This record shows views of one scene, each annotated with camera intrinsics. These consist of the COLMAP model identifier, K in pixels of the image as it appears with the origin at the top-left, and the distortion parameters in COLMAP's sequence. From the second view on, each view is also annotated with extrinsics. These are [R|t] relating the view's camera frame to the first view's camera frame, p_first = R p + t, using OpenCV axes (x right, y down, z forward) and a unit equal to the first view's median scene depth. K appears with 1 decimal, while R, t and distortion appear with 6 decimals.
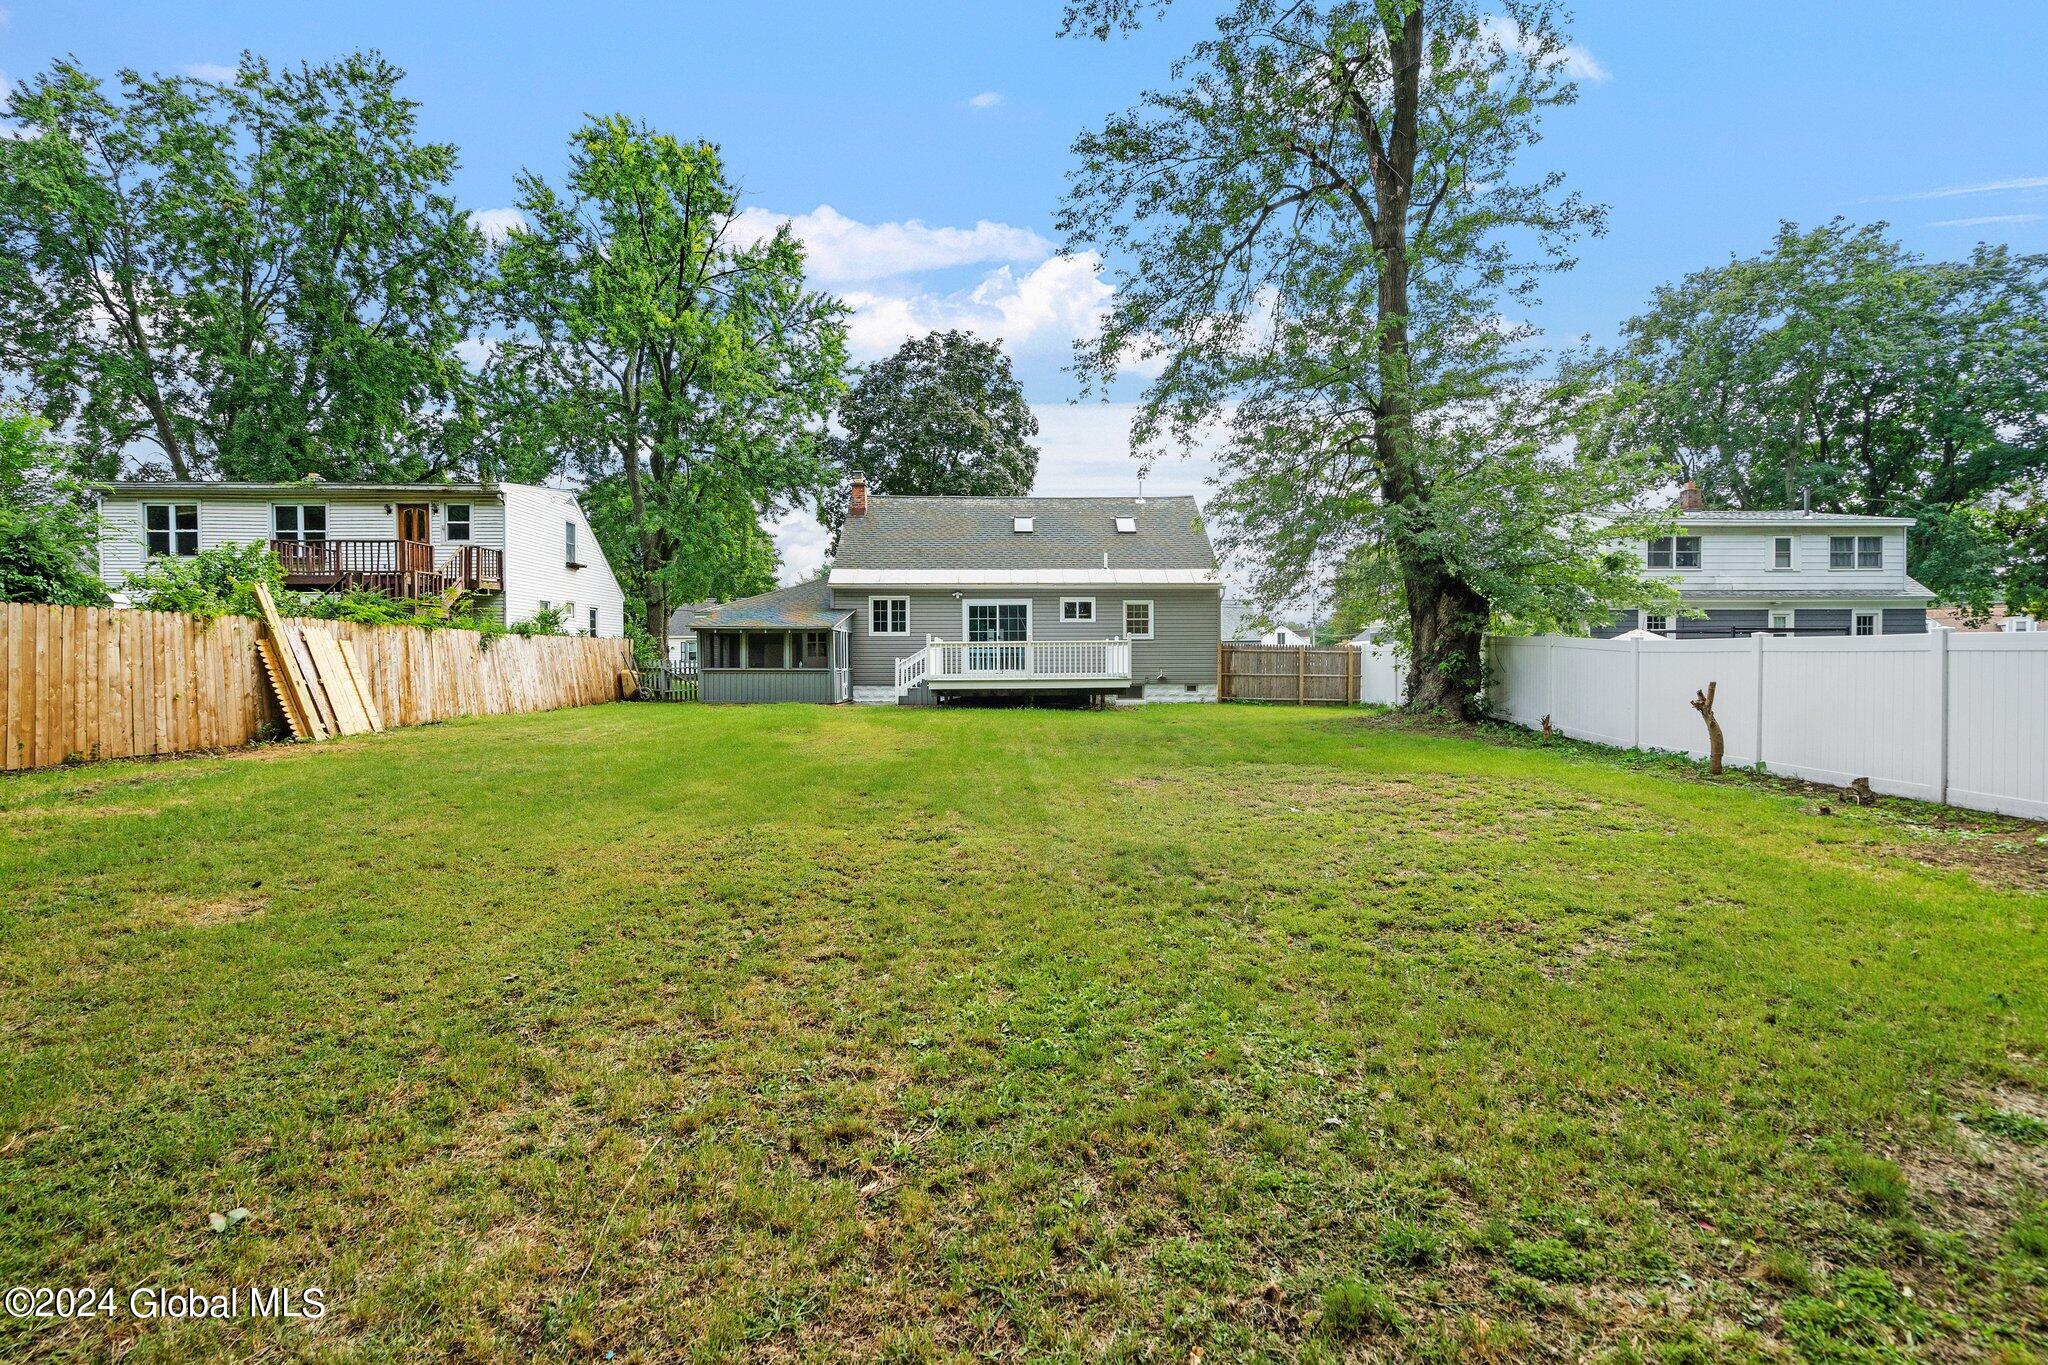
lens RADIAL K [[934.3, 0, 1003.8], [0, 934.3, 671.7], [0, 0, 1]] dist [-0.003289, 0.002188]
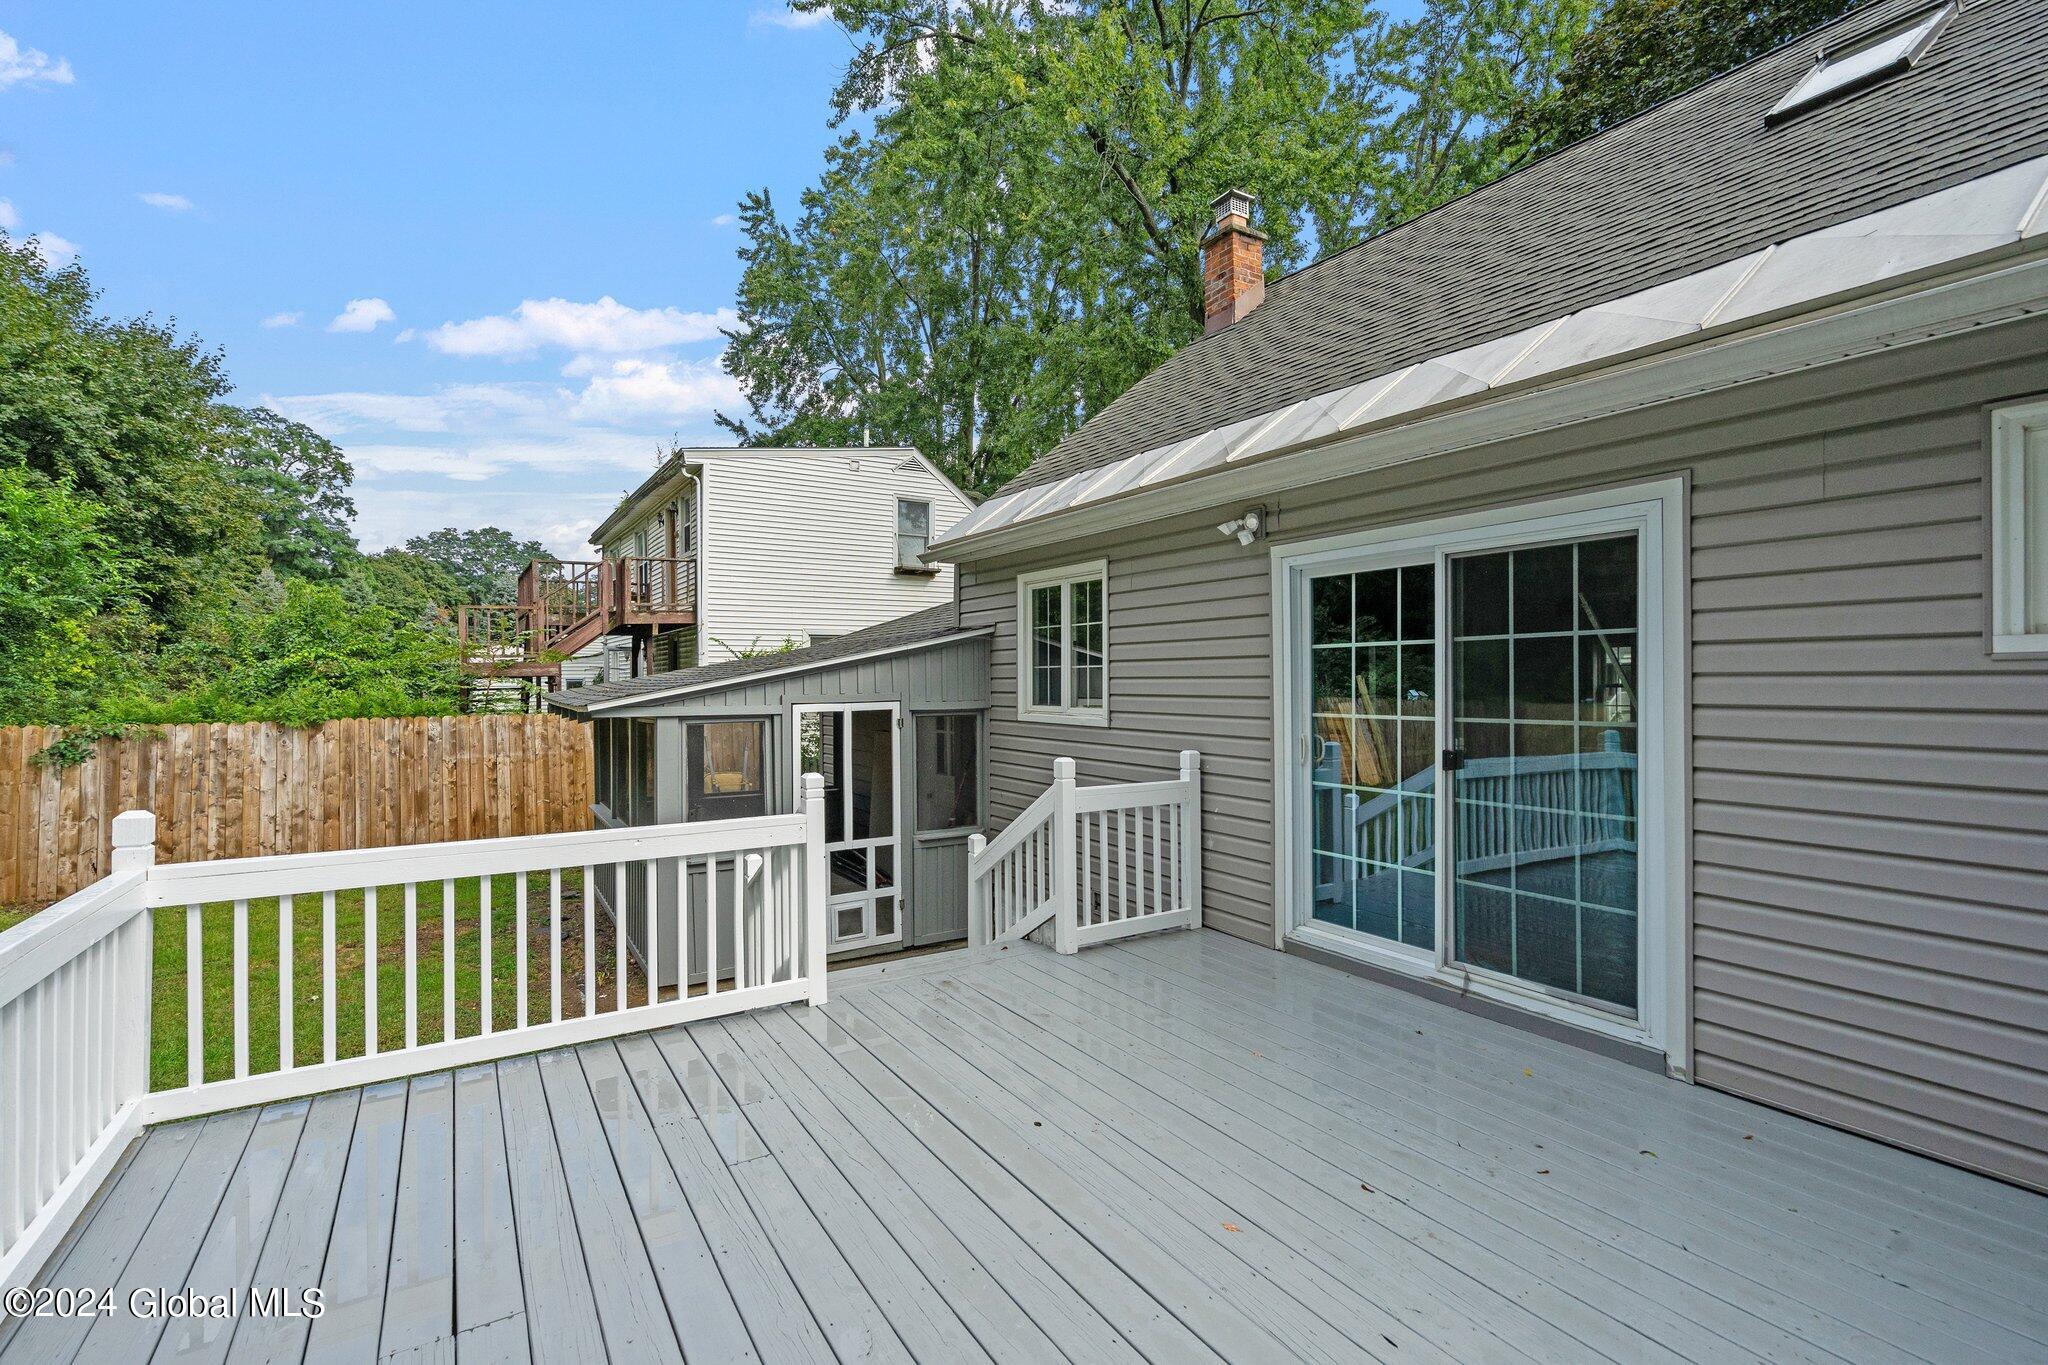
lens RADIAL K [[934.3, 0, 979.1], [0, 934.3, 685.1], [0, 0, 1]] dist [-0.003289, 0.002188]
pose [[0.511892, 0.003414, -0.859043, 0.089318], [0.000169, 0.999992, 0.004075, -0.049464], [0.859050, -0.002231, 0.511887, 0.844528]]
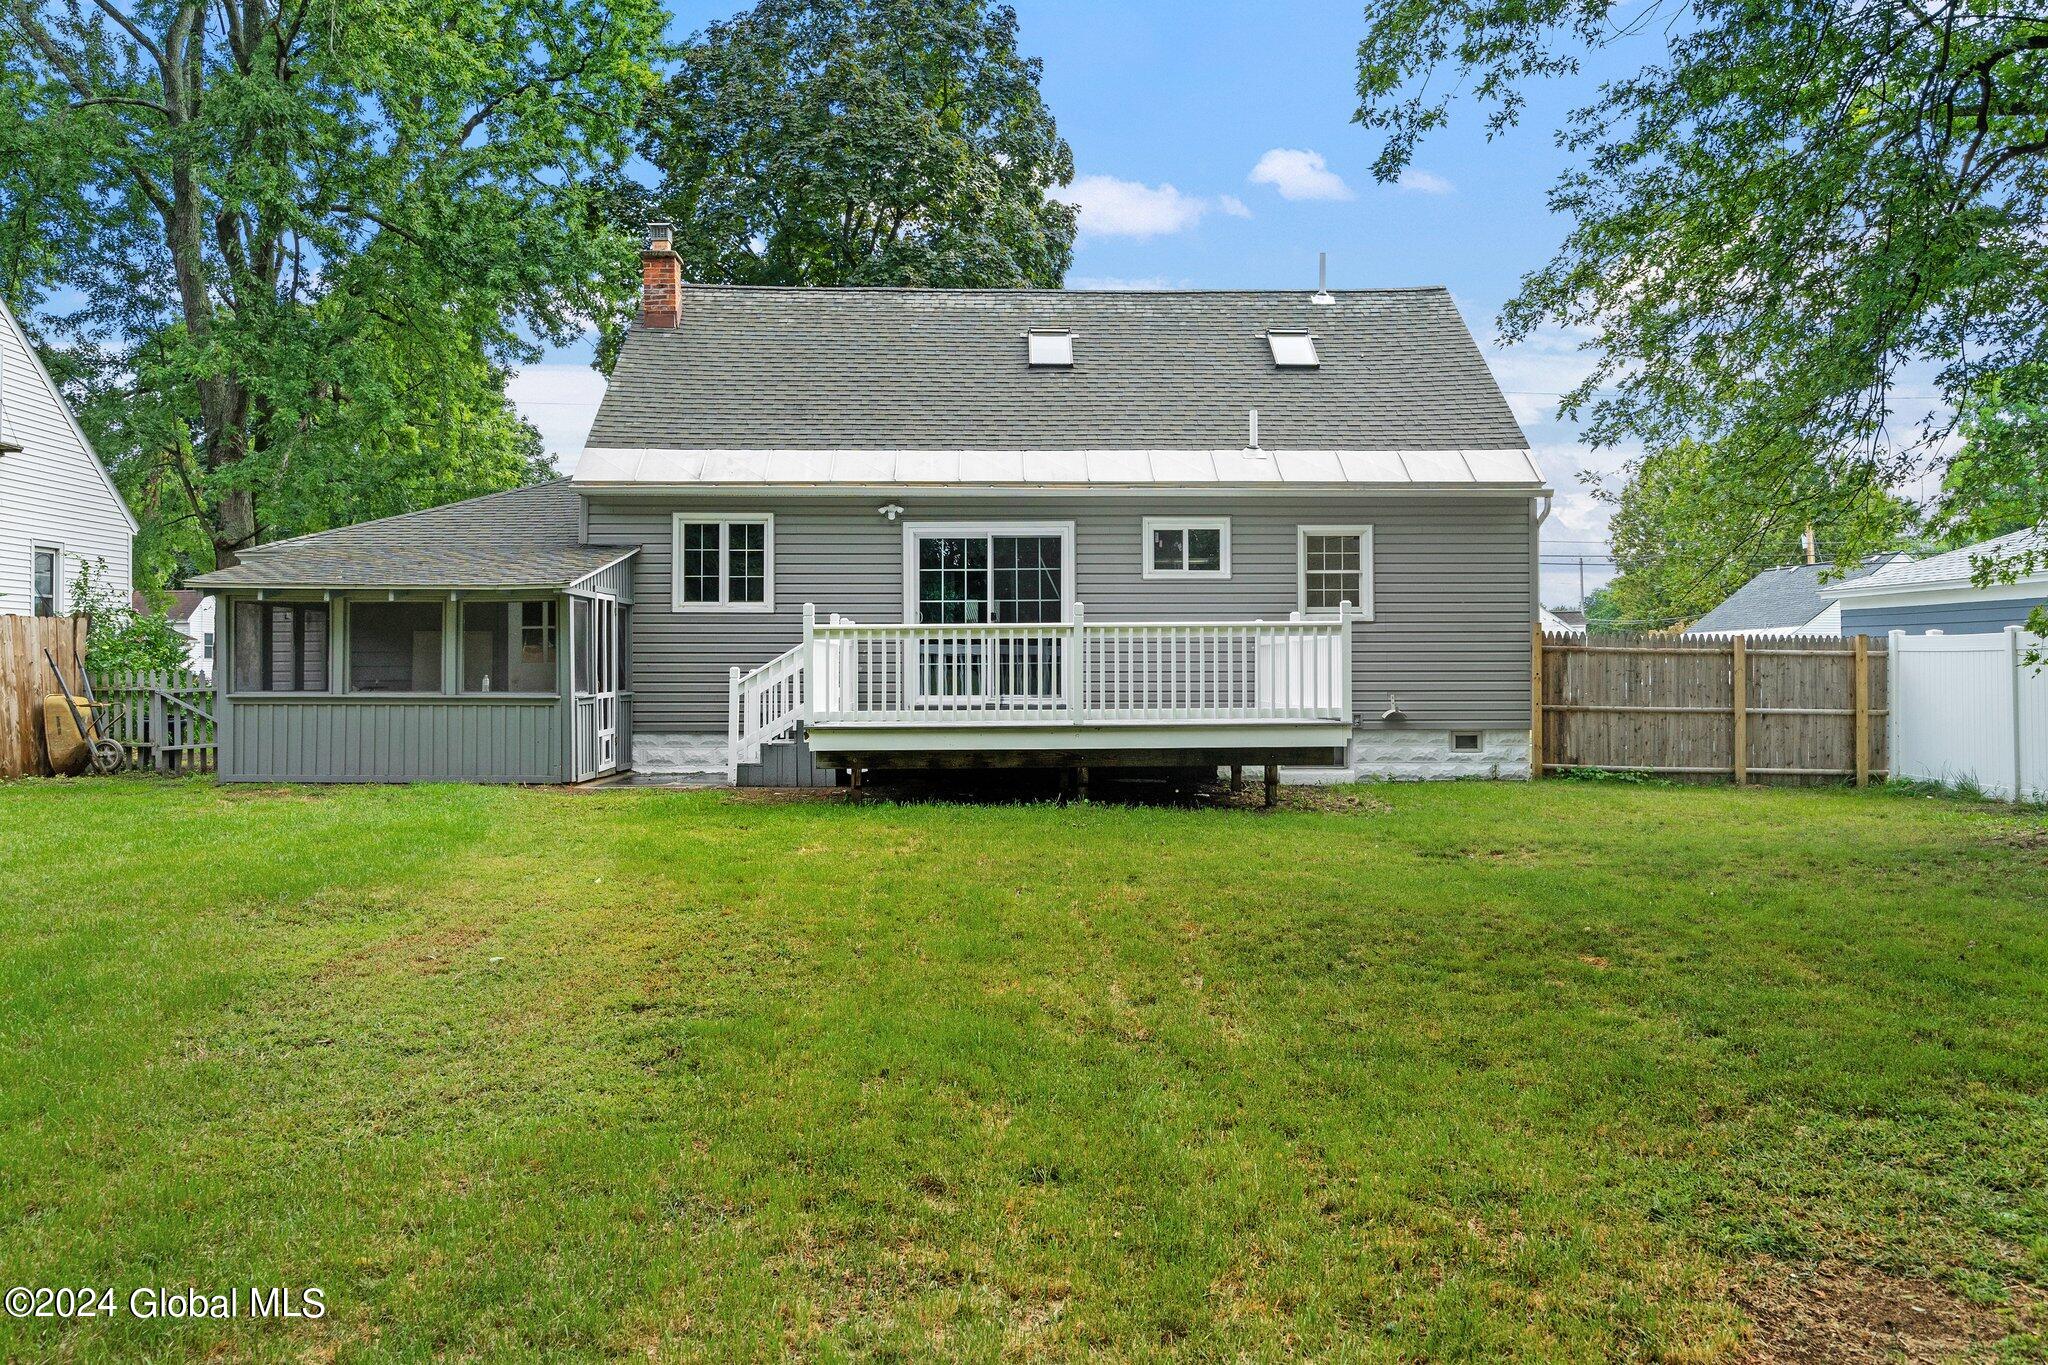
lens RADIAL K [[1672.3, 0, 998.8], [0, 1672.3, 637.7], [0, 0, 1]] dist [0.016331, 0.002240]
pose [[0.999985, 0.001570, 0.005269, -0.006401], [-0.001418, 0.999585, -0.028761, -0.006148], [-0.005312, 0.028753, 0.999572, 0.271802]]
